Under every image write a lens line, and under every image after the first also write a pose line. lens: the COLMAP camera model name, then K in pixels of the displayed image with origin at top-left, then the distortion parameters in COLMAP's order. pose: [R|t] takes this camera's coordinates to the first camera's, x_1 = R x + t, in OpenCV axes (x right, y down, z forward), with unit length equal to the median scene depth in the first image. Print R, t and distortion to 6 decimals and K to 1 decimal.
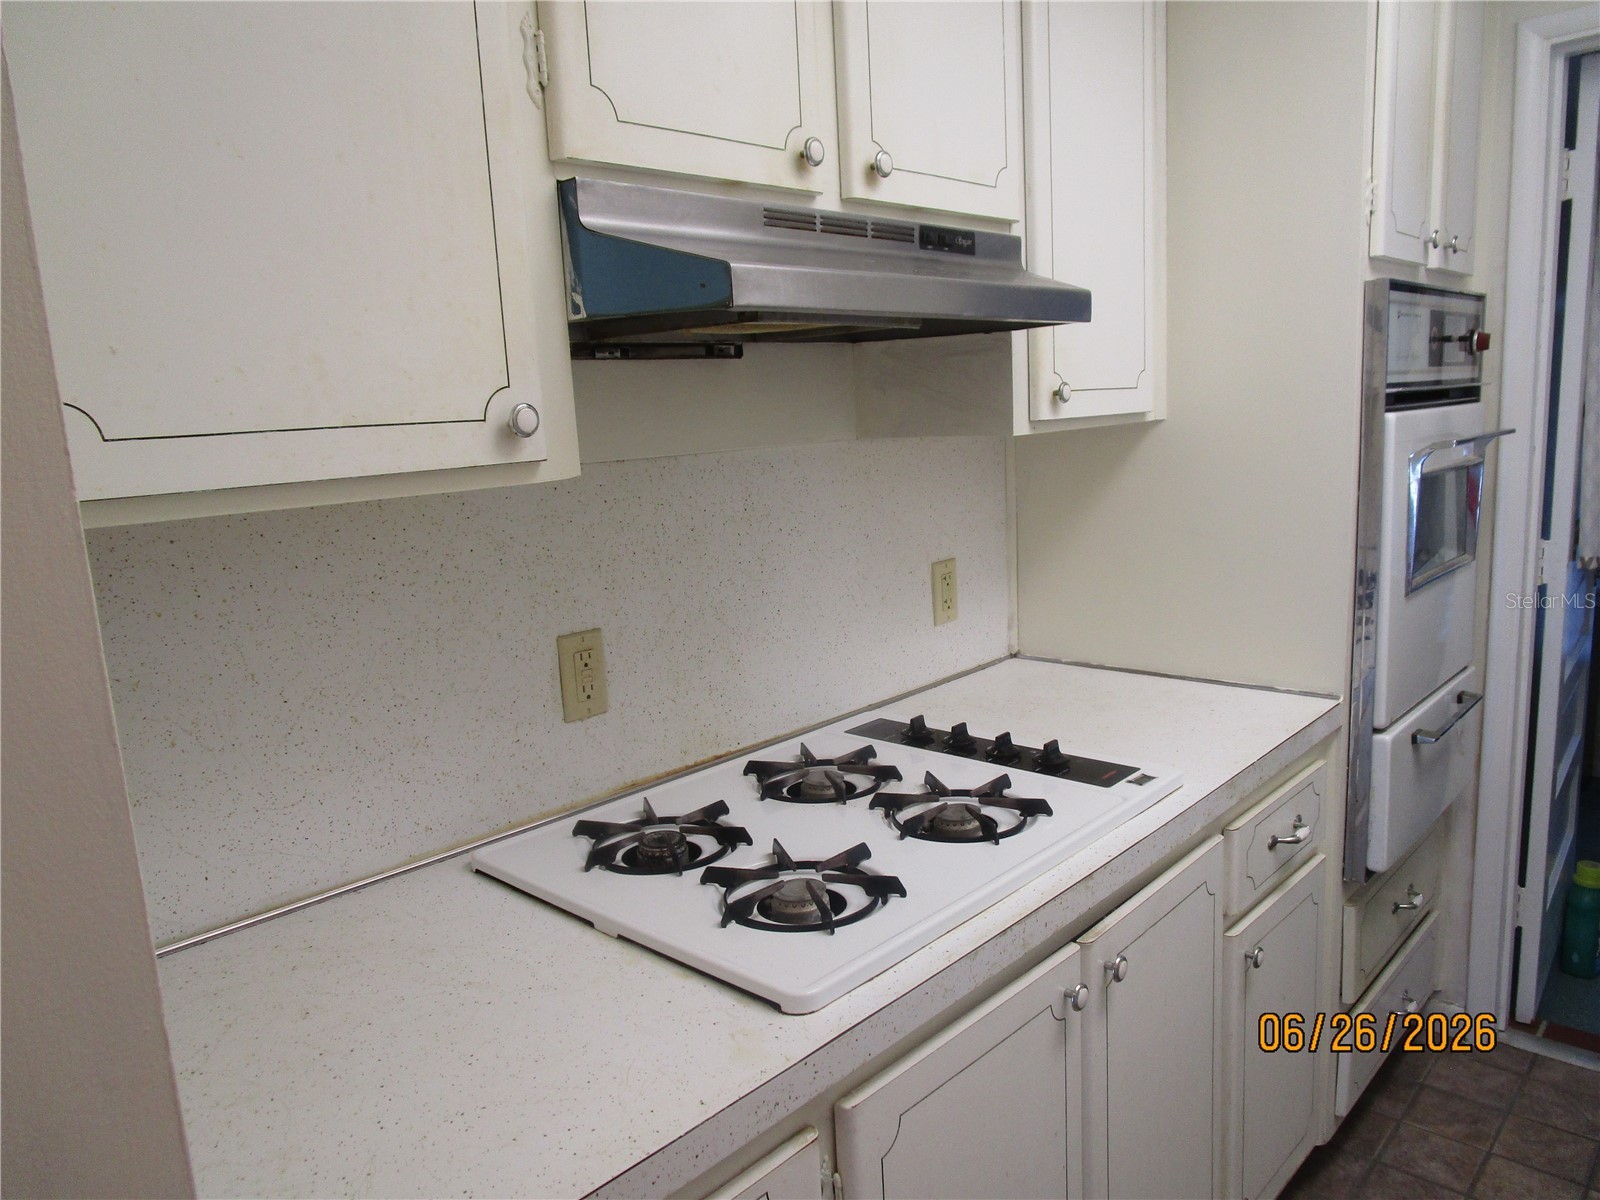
lens RADIAL K [[1147.7, 0, 789.5], [0, 1147.7, 604.0], [0, 0, 1]] dist [-0.022909, 0.009438]
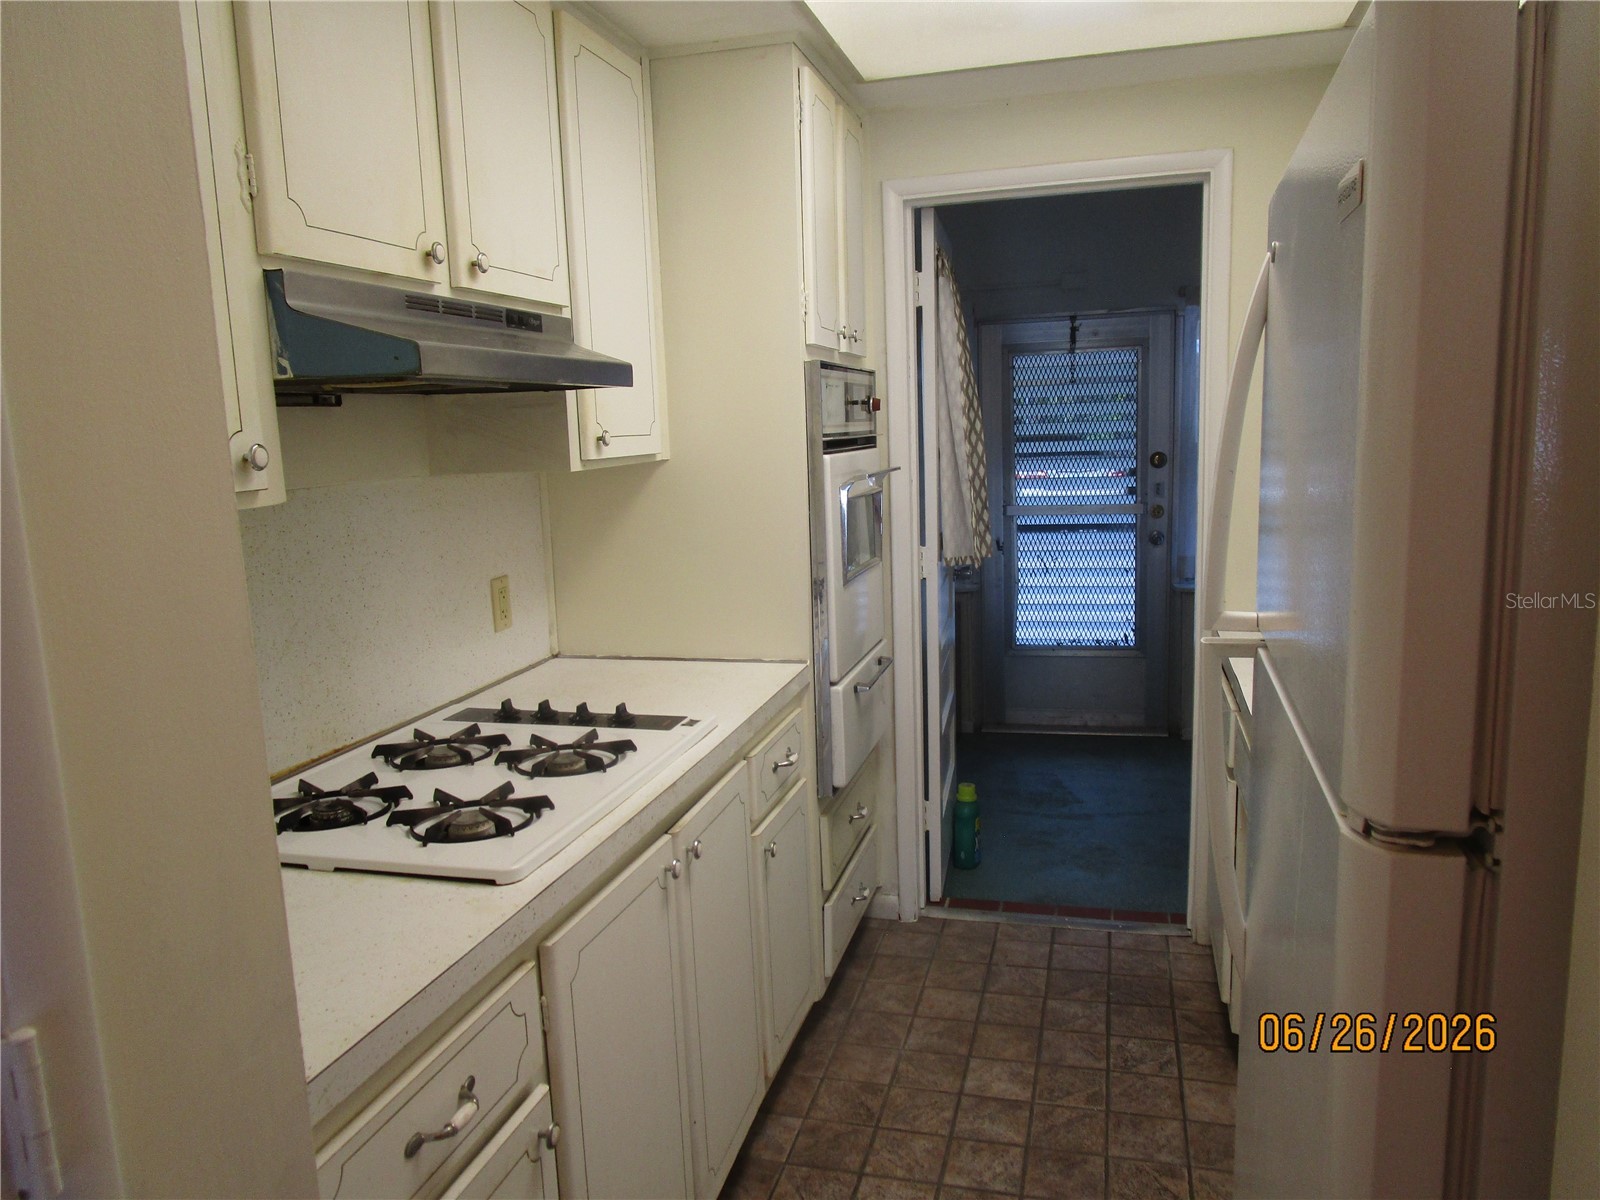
lens RADIAL K [[1147.7, 0, 801.8], [0, 1147.7, 597.2], [0, 0, 1]] dist [-0.022909, 0.009438]
pose [[0.881655, -0.051612, 0.469064, -0.183256], [0.071148, 0.997177, -0.024009, 0.041607], [-0.466500, 0.054541, 0.882838, -0.239152]]
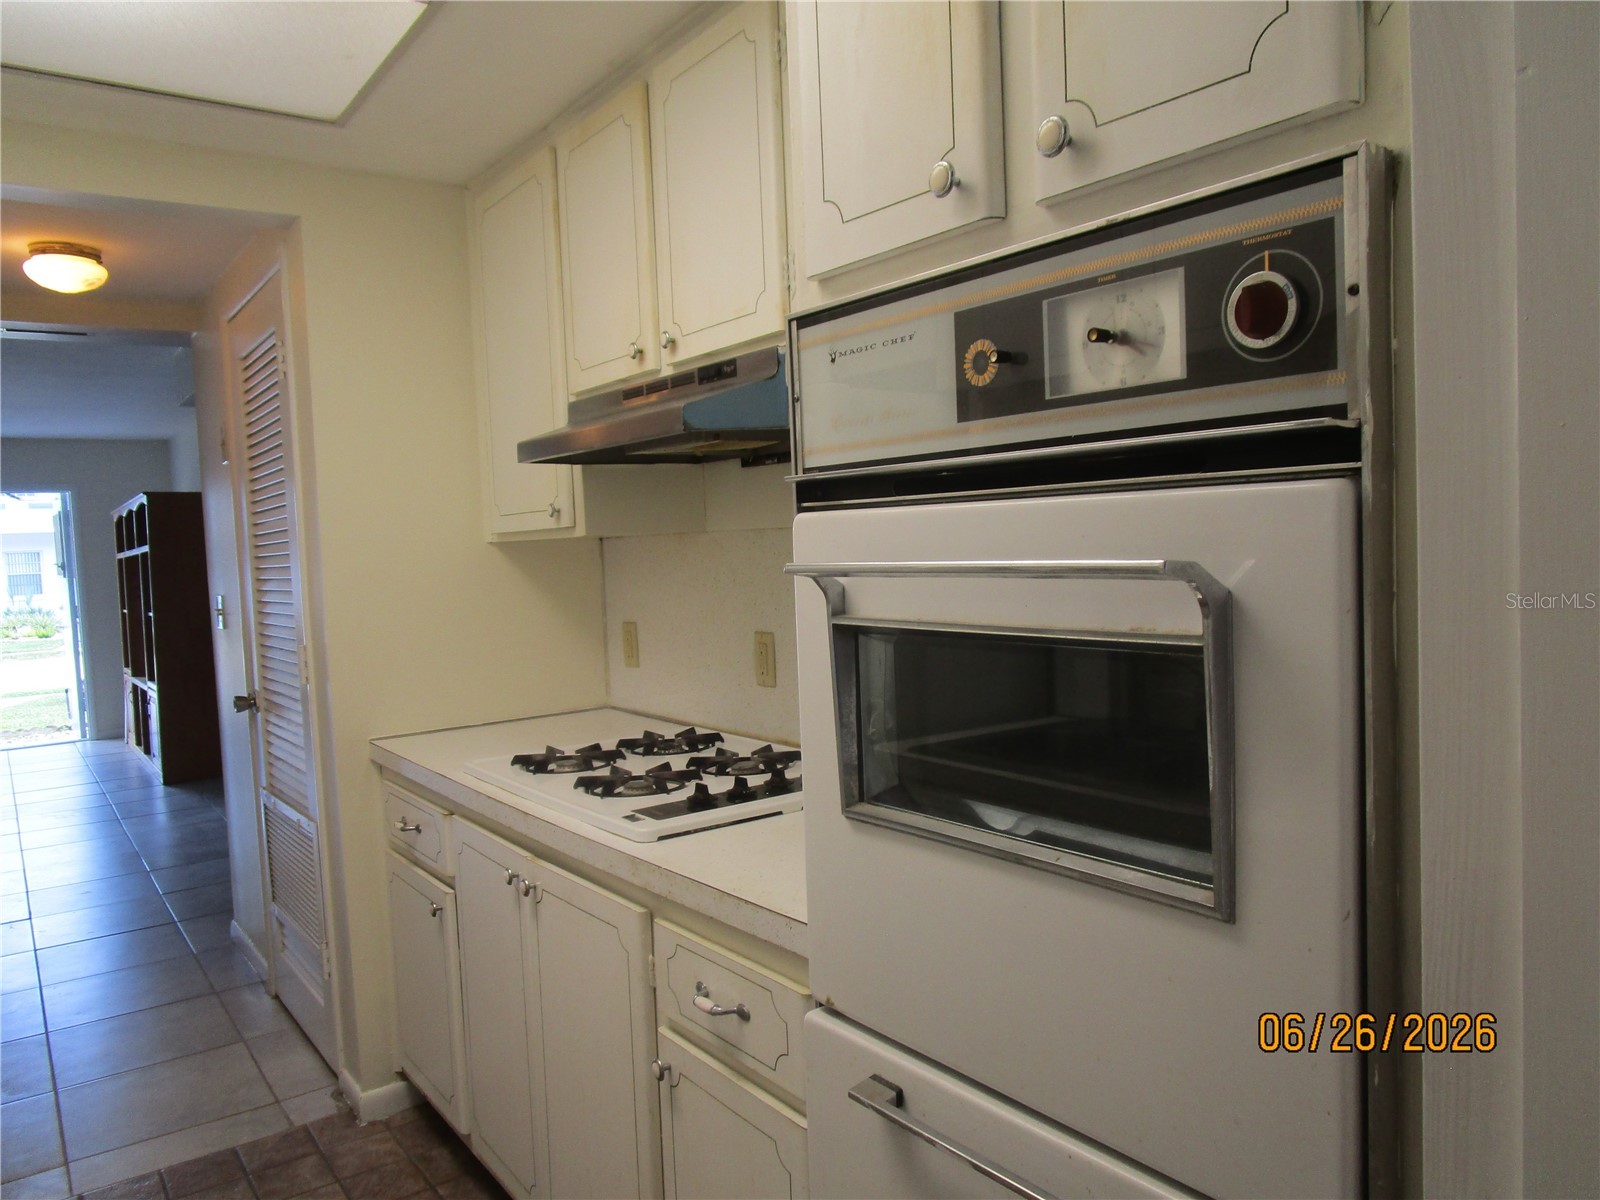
lens RADIAL K [[1147.7, 0, 800.7], [0, 1147.7, 600.8], [0, 0, 1]] dist [-0.022909, 0.009438]
pose [[-0.178937, 0.112721, -0.977382, 1.244976], [-0.114804, 0.984237, 0.134530, -0.218211], [0.977139, 0.136280, -0.163176, 1.176149]]
